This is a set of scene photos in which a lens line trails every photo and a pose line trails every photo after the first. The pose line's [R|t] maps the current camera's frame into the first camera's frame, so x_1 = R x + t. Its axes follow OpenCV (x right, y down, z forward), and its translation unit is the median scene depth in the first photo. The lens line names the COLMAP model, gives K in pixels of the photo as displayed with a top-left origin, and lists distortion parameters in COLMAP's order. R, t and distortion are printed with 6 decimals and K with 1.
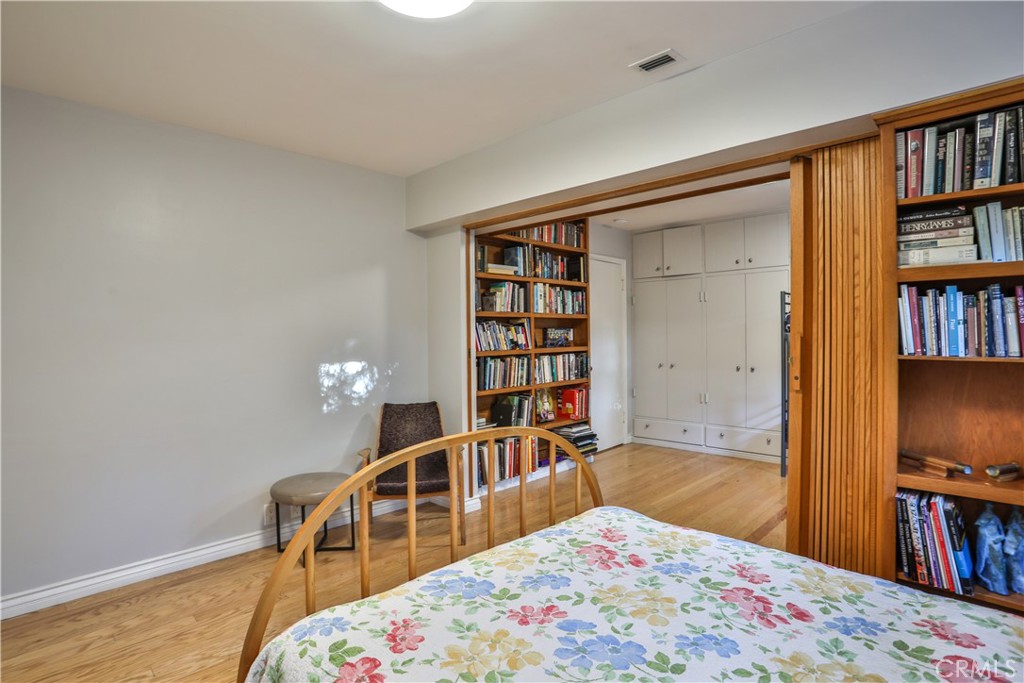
lens RADIAL K [[525.4, 0, 510.1], [0, 525.4, 340.3], [0, 0, 1]] dist [-0.085626, 0.039038]
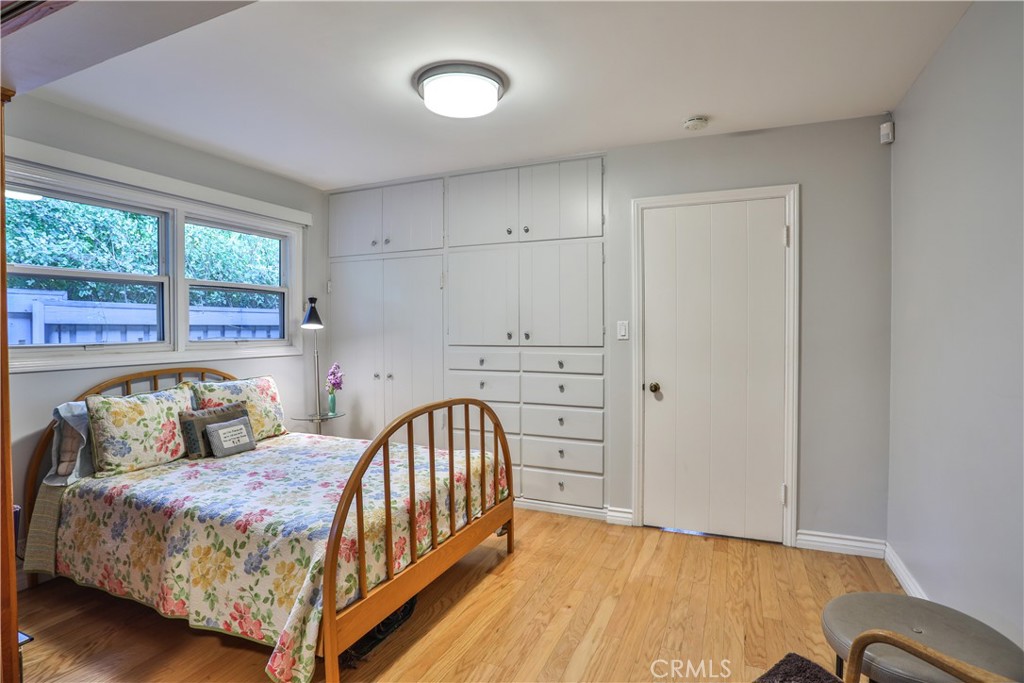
lens RADIAL K [[525.4, 0, 510.1], [0, 525.4, 340.3], [0, 0, 1]] dist [-0.085626, 0.039038]
pose [[-0.933803, 0.023787, -0.356995, 0.092750], [0.010962, 0.999221, 0.037904, -0.012612], [0.357619, 0.031482, -0.933337, 0.882281]]
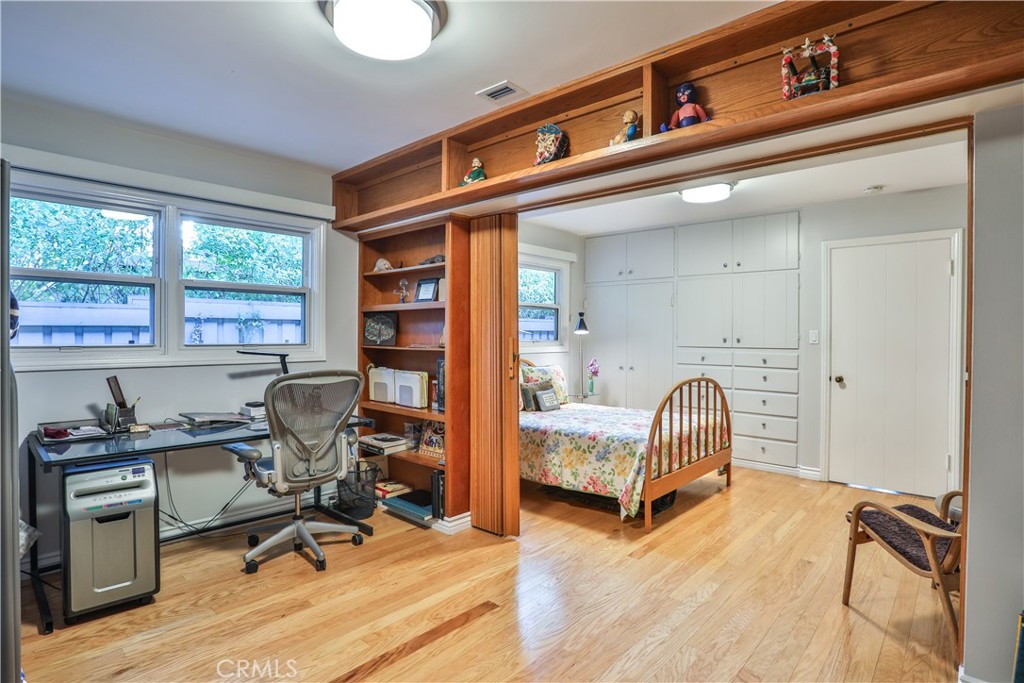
lens RADIAL K [[525.4, 0, 510.1], [0, 525.4, 340.3], [0, 0, 1]] dist [-0.085626, 0.039038]
pose [[-0.999209, 0.007879, -0.038969, 0.314235], [0.006893, 0.999655, 0.025362, -0.020298], [0.039155, 0.025073, -0.998919, 1.228405]]
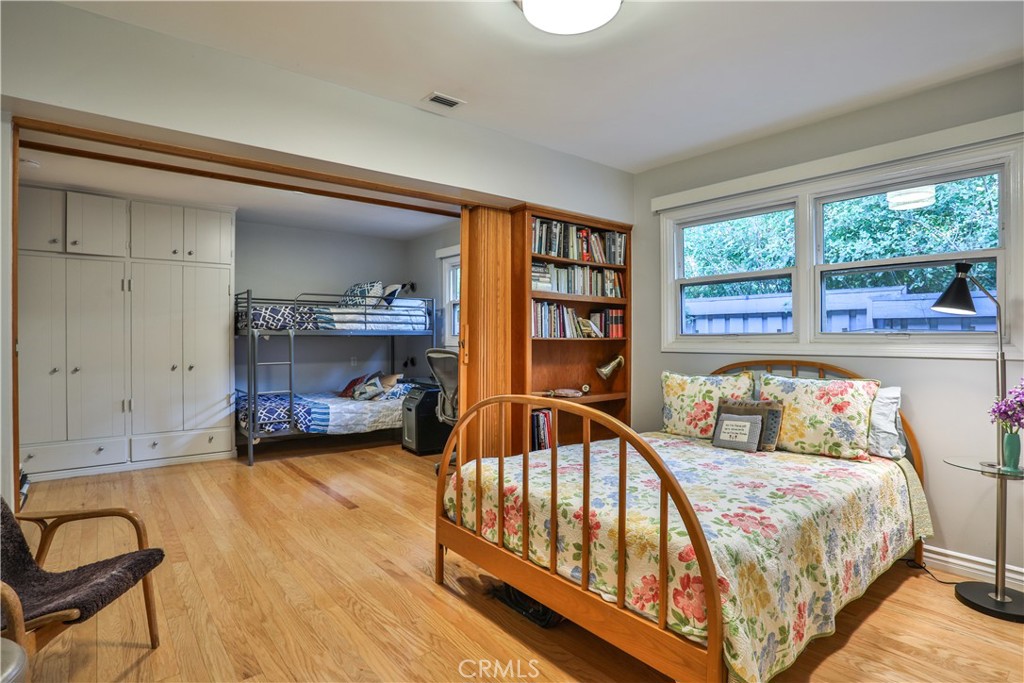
lens RADIAL K [[525.4, 0, 510.1], [0, 525.4, 340.3], [0, 0, 1]] dist [-0.085626, 0.039038]
pose [[0.110942, 0.005656, 0.993811, -0.461255], [0.010691, 0.999919, -0.006884, 0.021656], [-0.993769, 0.011388, 0.110873, 0.352817]]
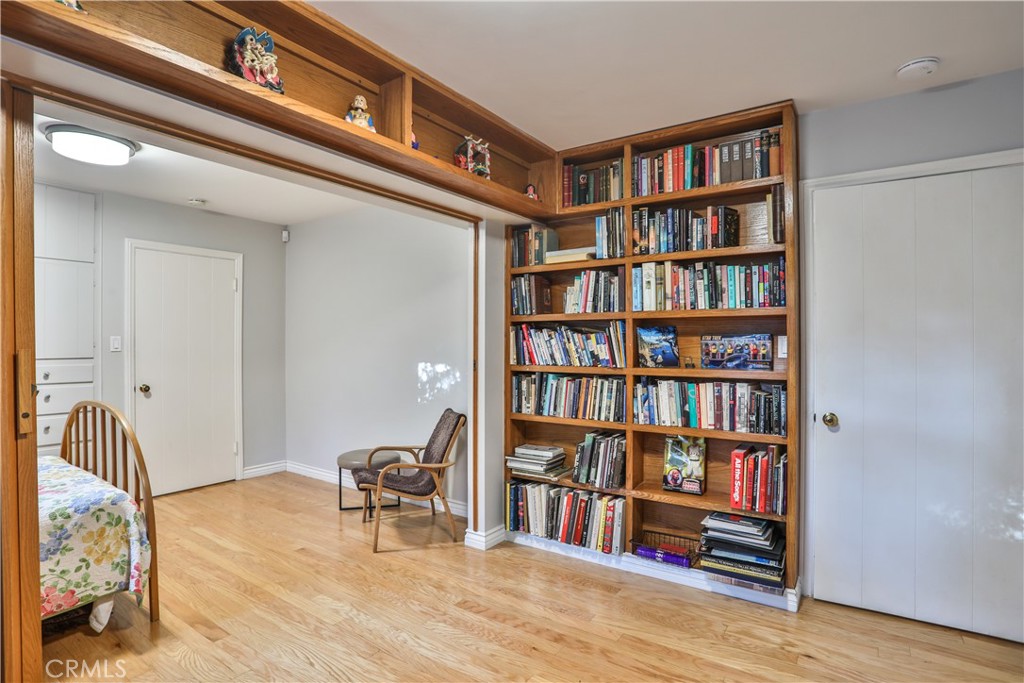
lens RADIAL K [[525.4, 0, 510.1], [0, 525.4, 340.3], [0, 0, 1]] dist [-0.085626, 0.039038]
pose [[0.175626, 0.008721, -0.984418, 0.663139], [-0.015687, 0.999859, 0.006059, -0.019414], [0.984332, 0.014378, 0.175738, 0.761140]]
